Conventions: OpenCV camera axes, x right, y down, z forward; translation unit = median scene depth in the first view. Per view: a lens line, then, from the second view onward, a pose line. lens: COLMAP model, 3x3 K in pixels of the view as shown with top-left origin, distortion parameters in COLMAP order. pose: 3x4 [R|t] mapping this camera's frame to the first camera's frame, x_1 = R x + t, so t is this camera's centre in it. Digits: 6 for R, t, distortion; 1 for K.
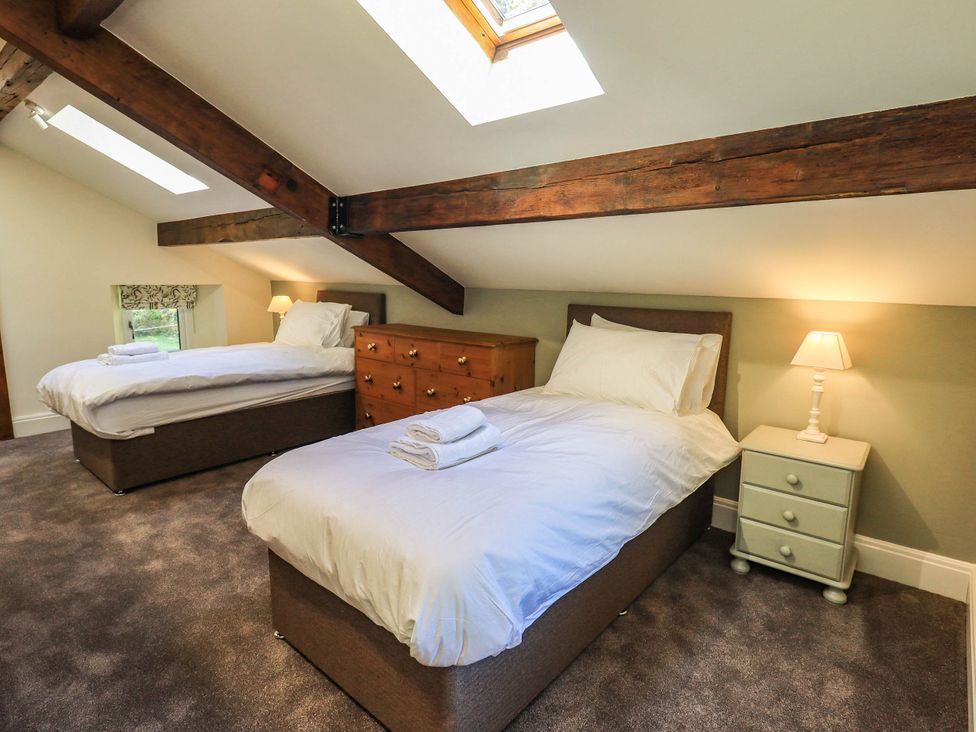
lens RADIAL K [[544.3, 0, 489.4], [0, 544.3, 364.4], [0, 0, 1]] dist [-0.006196, -0.000941]
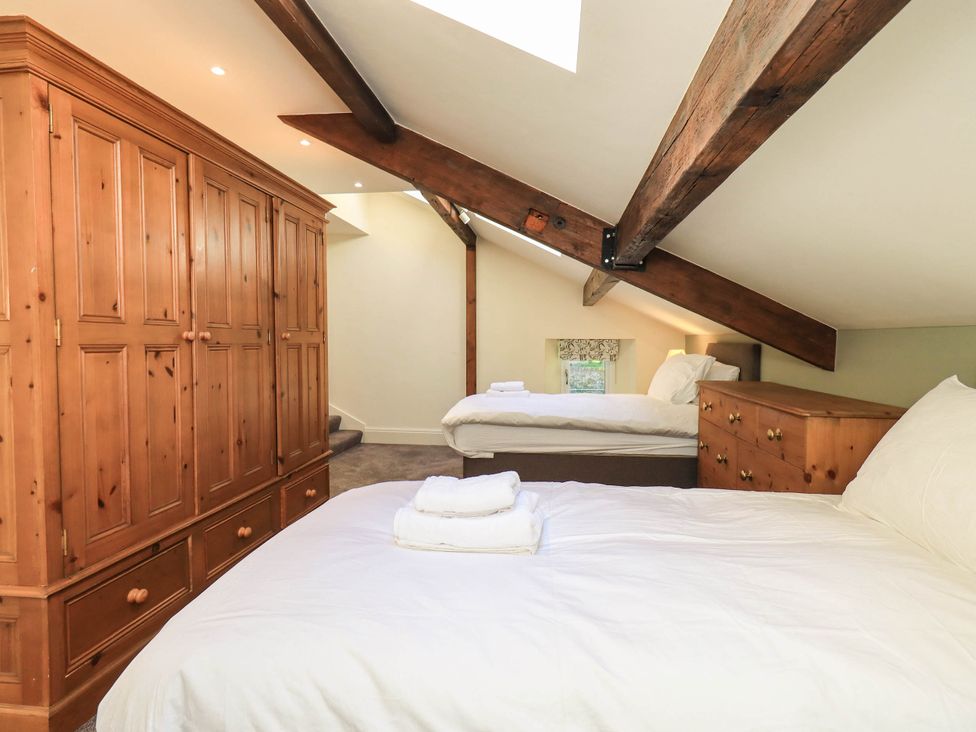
lens RADIAL K [[507.4, 0, 490.5], [0, 507.4, 365.6], [0, 0, 1]] dist [0.003017, -0.000795]
pose [[0.555078, 0.029523, -0.831274, 0.247722], [-0.129744, 0.990211, -0.051468, -0.011467], [0.821617, 0.136422, 0.553474, 0.326151]]
